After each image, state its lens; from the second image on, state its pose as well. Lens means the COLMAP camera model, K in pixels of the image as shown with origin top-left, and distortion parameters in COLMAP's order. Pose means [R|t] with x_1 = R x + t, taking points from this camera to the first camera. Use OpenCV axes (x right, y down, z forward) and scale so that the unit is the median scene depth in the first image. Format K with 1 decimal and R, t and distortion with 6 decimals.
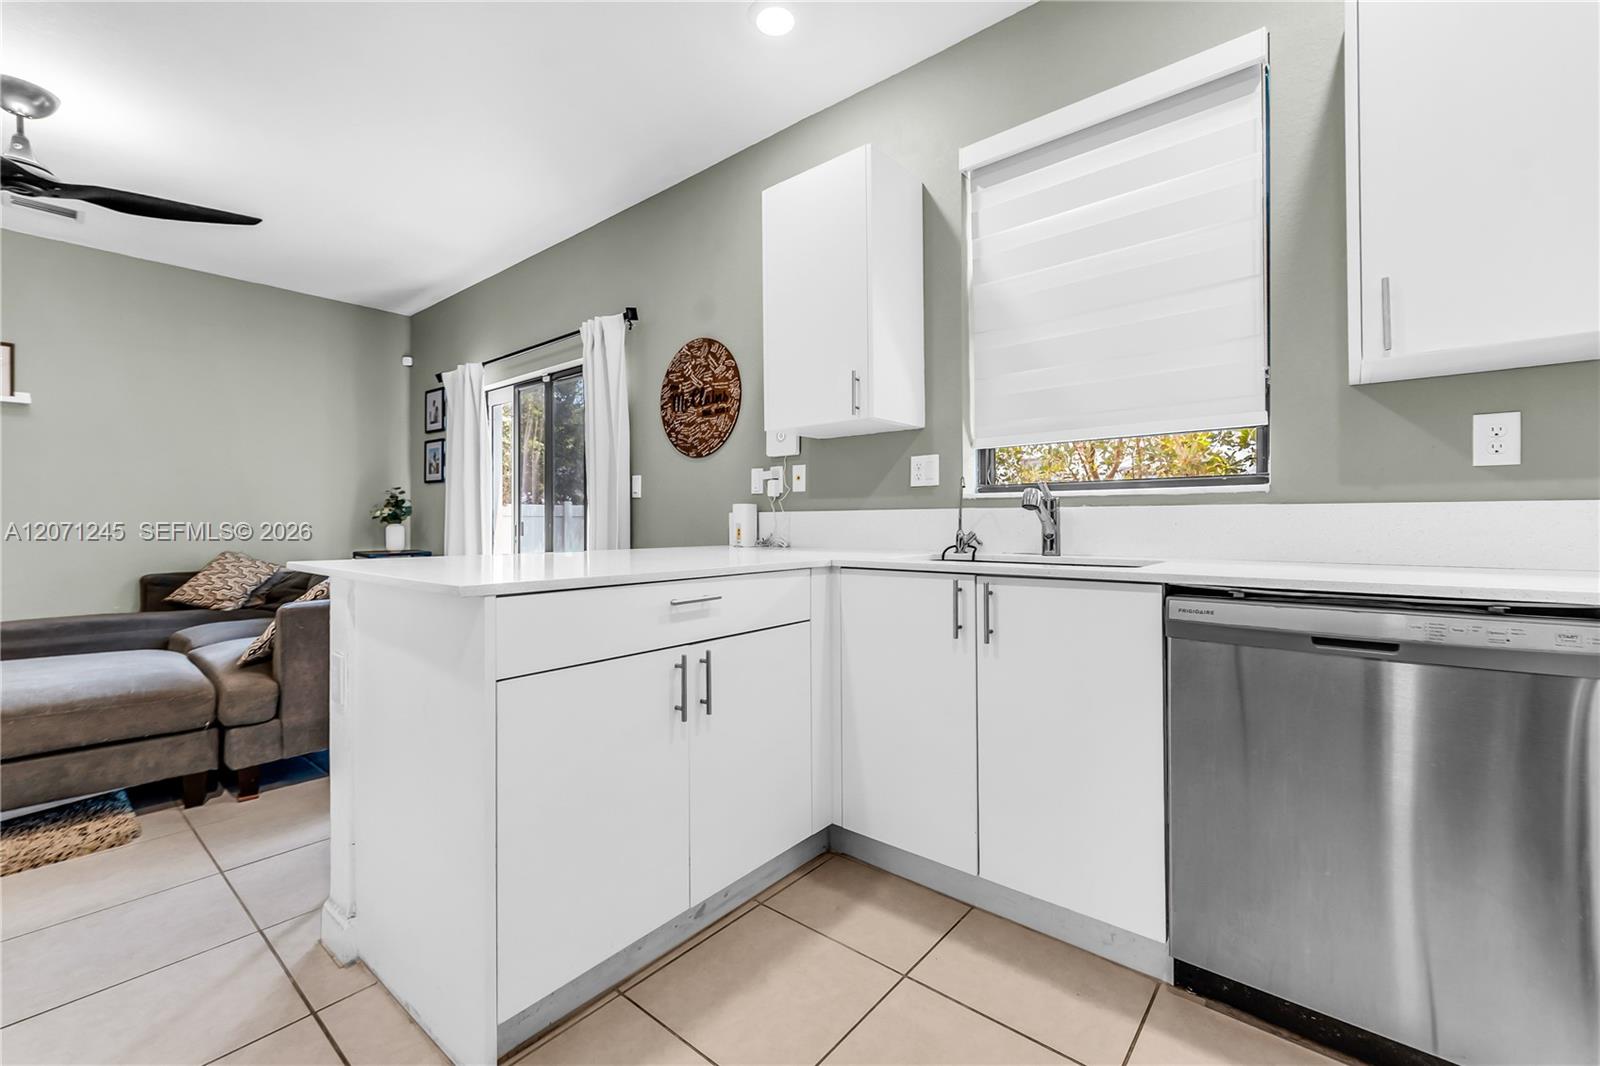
lens RADIAL K [[666.6, 0, 798.7], [0, 666.6, 520.1], [0, 0, 1]] dist [0.001446, 0.000110]
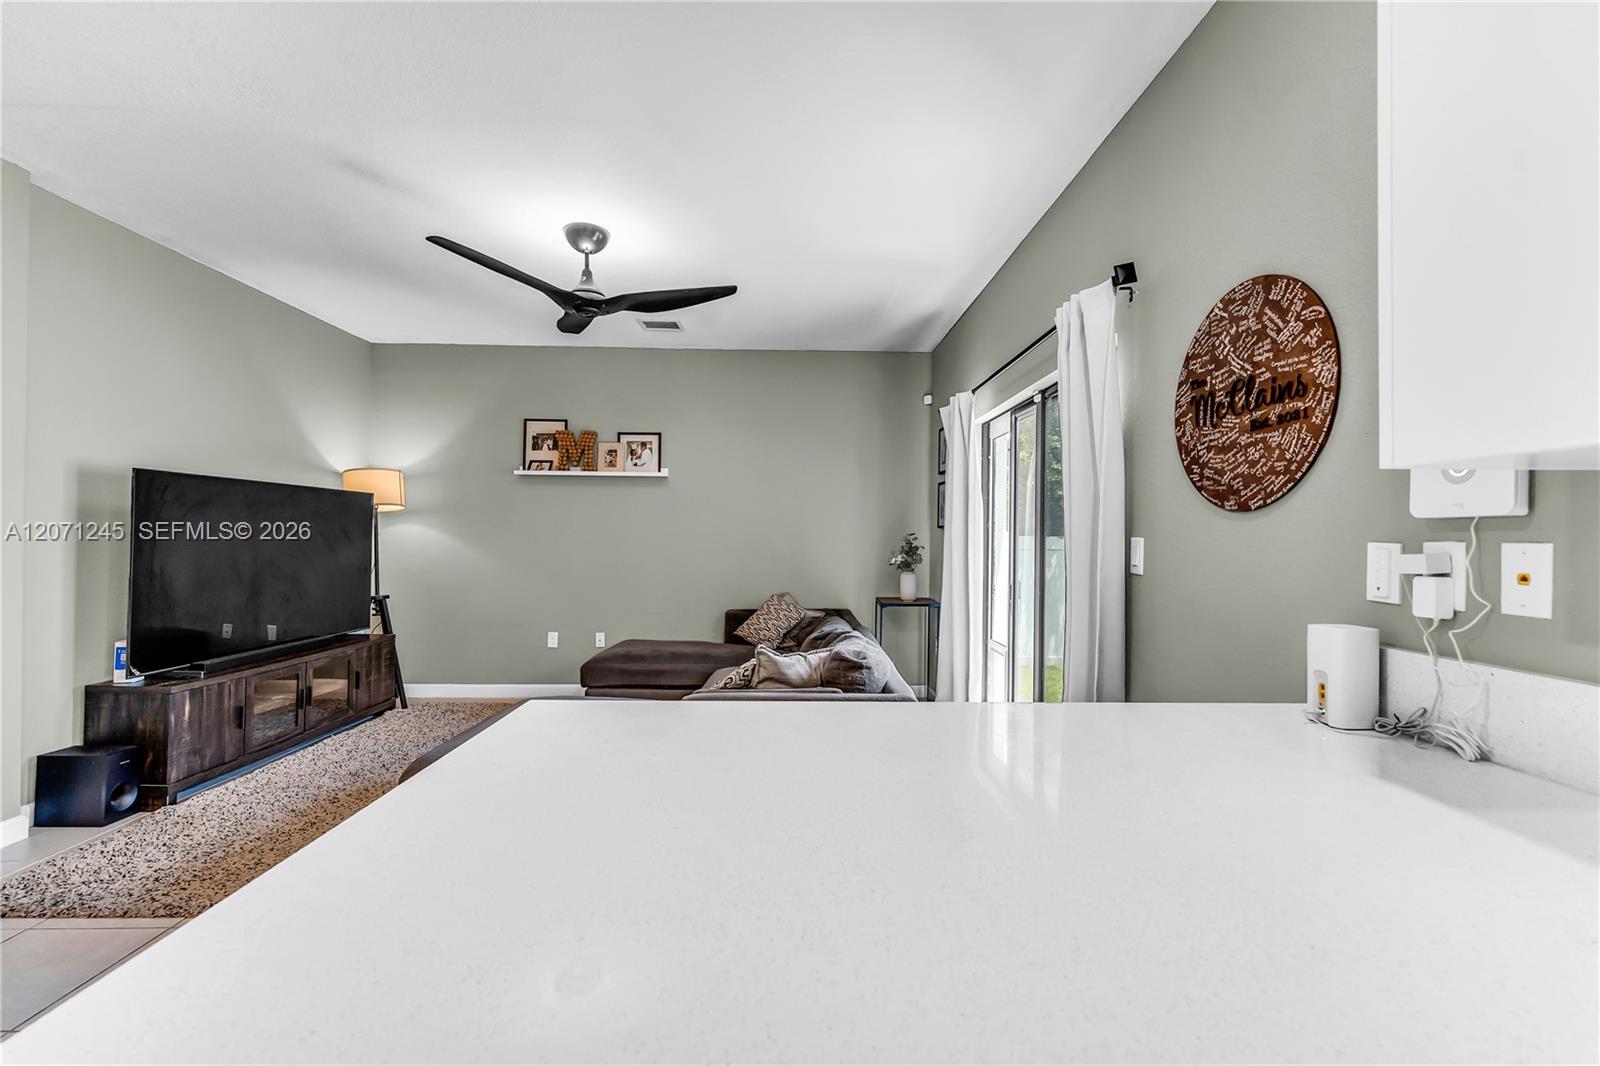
lens RADIAL K [[661.8, 0, 797.1], [0, 661.8, 532.9], [0, 0, 1]] dist [0.004177, -0.000597]
pose [[0.655199, 0.004097, -0.755445, 0.011513], [-0.008312, 0.999964, -0.001786, -0.072706], [0.755410, 0.007450, 0.655210, 0.396192]]
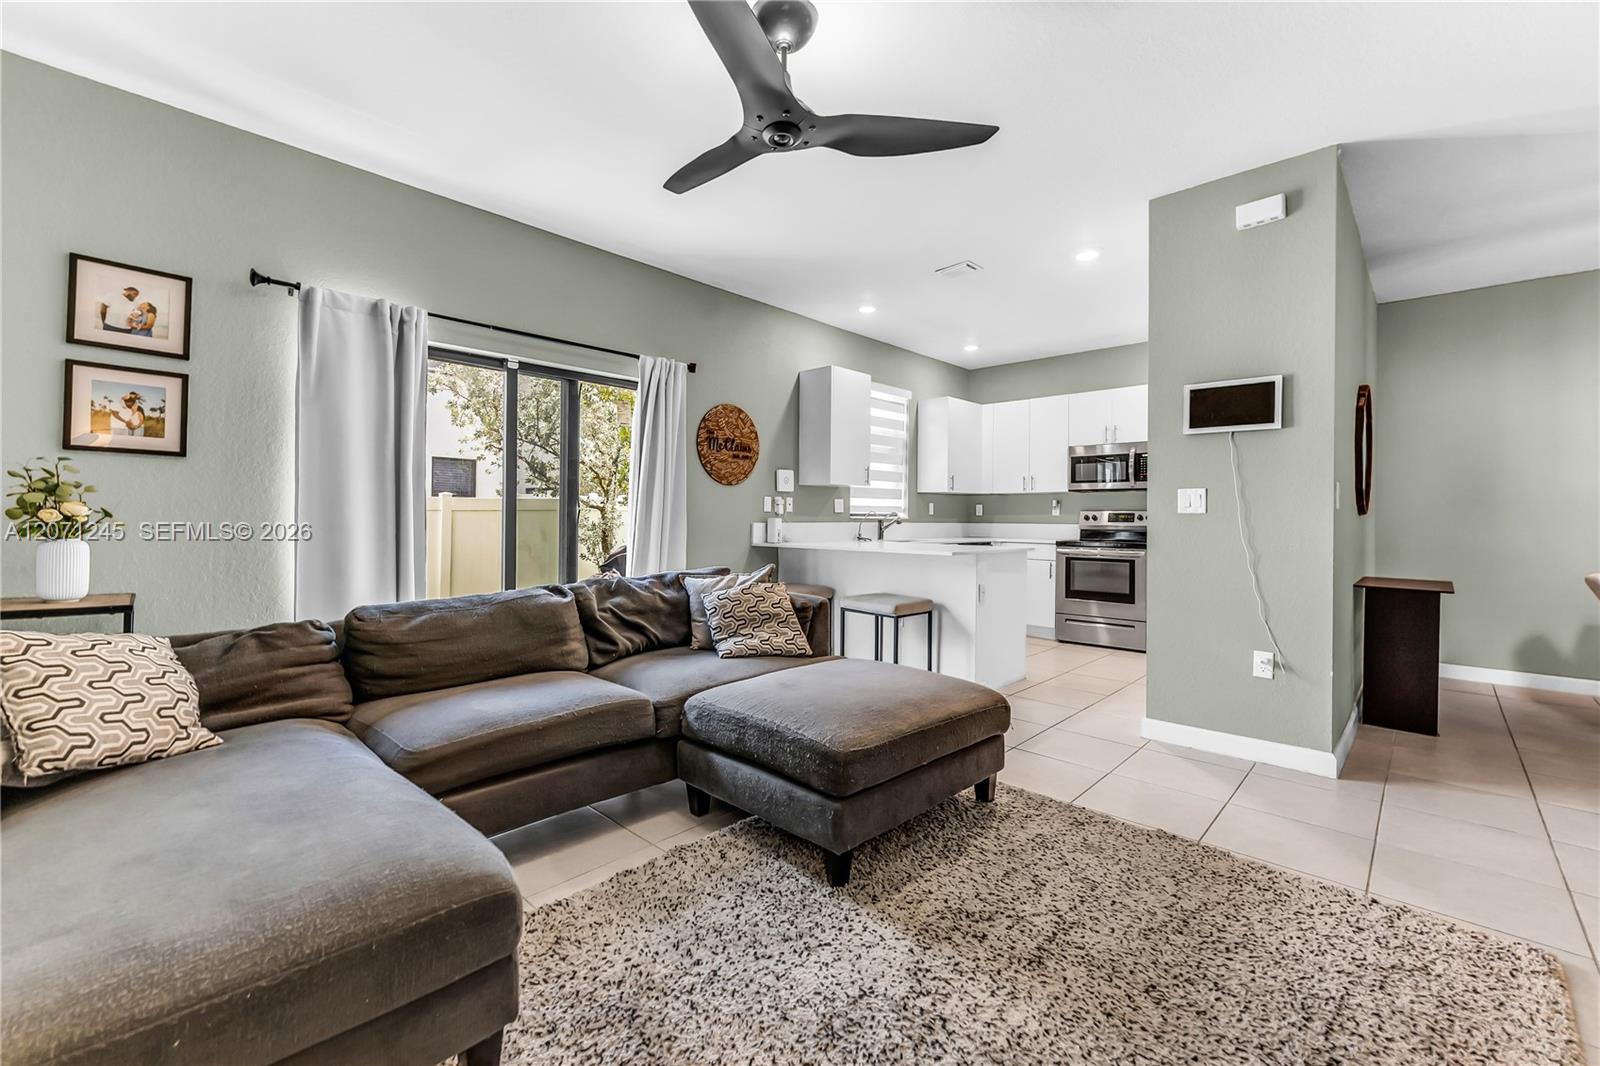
lens RADIAL K [[667.4, 0, 799.3], [0, 667.4, 515.6], [0, 0, 1]] dist [0.001764, -0.000204]
pose [[0.063429, 0.005901, 0.997969, -1.584307], [-0.010991, 0.999926, -0.005214, -0.019965], [-0.997926, -0.010638, 0.063489, 0.737710]]
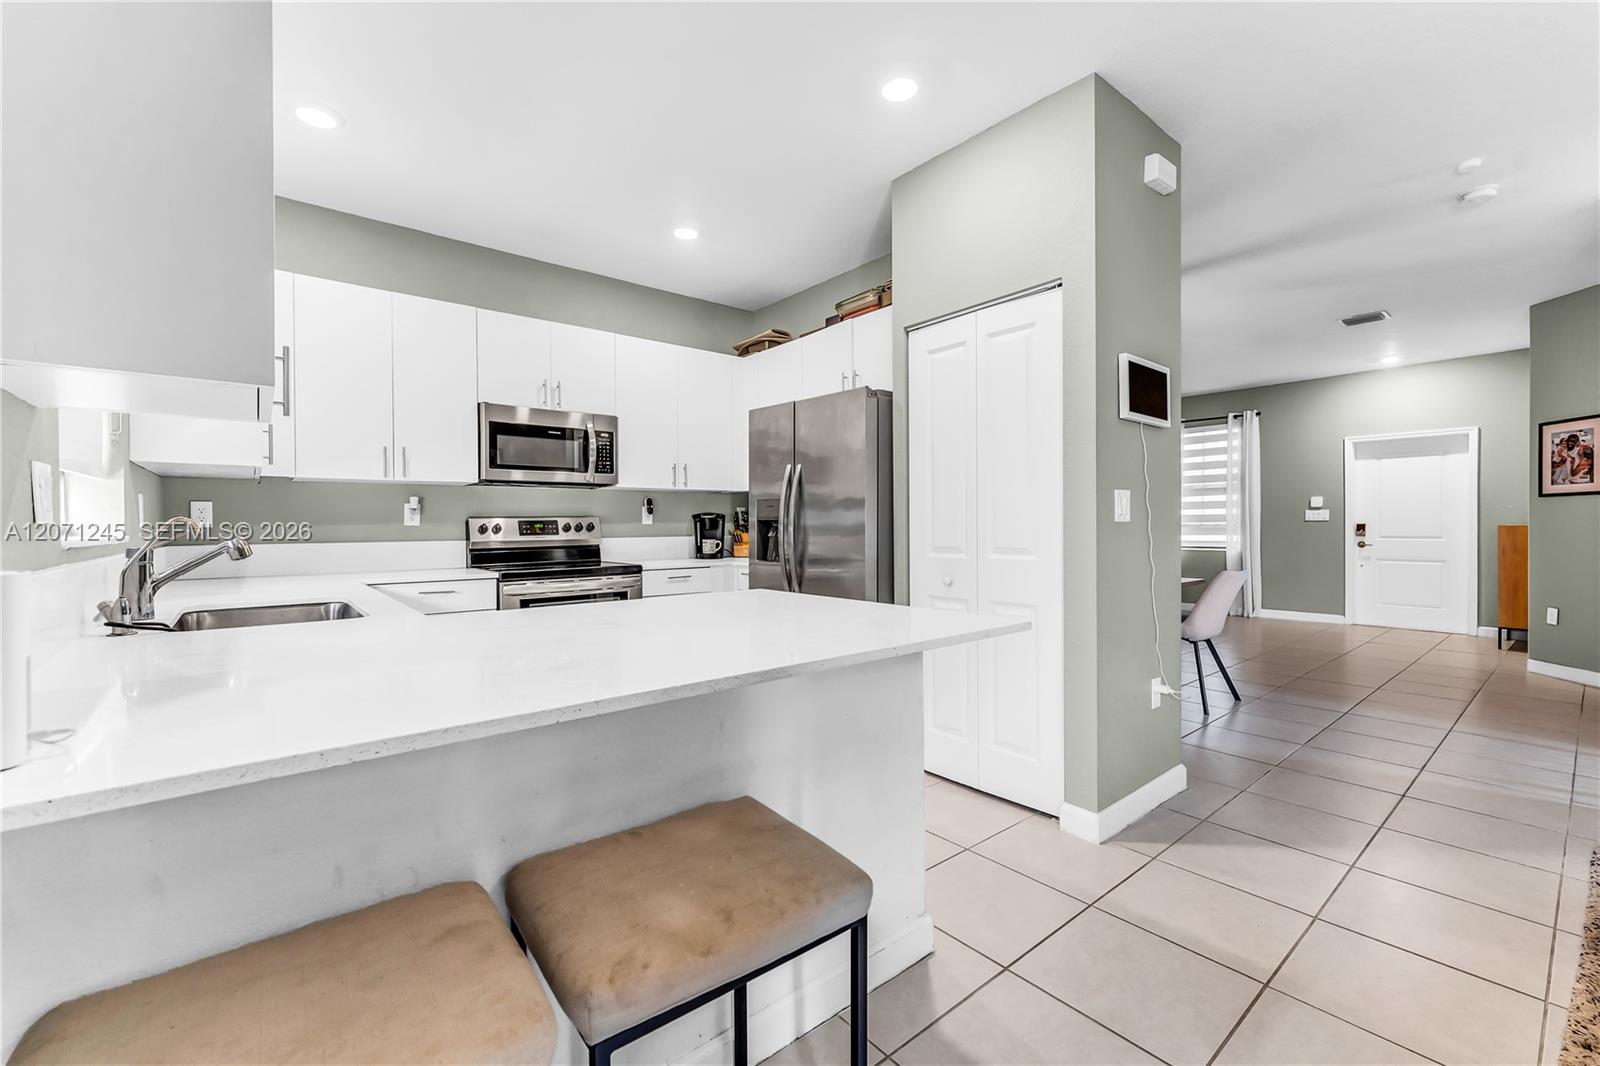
lens RADIAL K [[661.8, 0, 797.1], [0, 661.8, 532.9], [0, 0, 1]] dist [0.004177, -0.000597]
pose [[-0.981639, 0.005860, 0.190657, -0.348900], [0.007830, 0.999923, 0.009580, -0.032535], [-0.190587, 0.010897, -0.981610, 1.032098]]
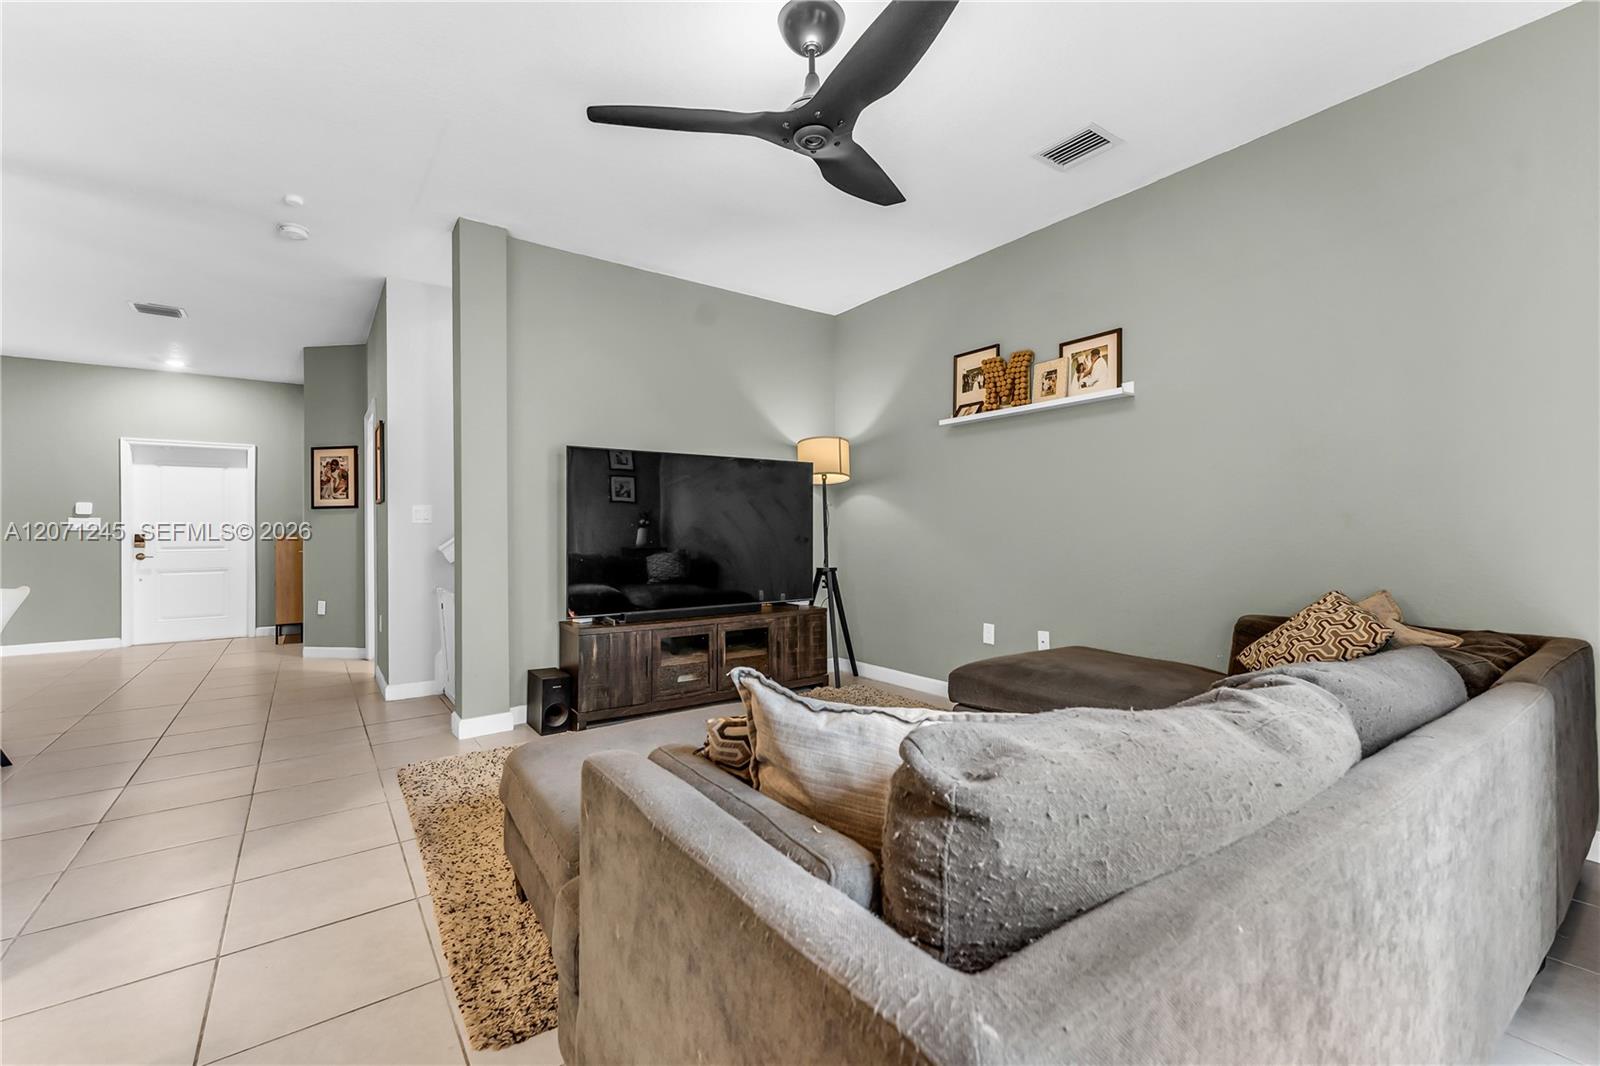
lens RADIAL K [[661.8, 0, 797.1], [0, 661.8, 532.9], [0, 0, 1]] dist [0.004177, -0.000597]
pose [[-0.241431, 0.005636, -0.970402, -0.291878], [0.013239, 0.999909, 0.002514, -0.009395], [0.970328, -0.012240, -0.241484, 0.937574]]
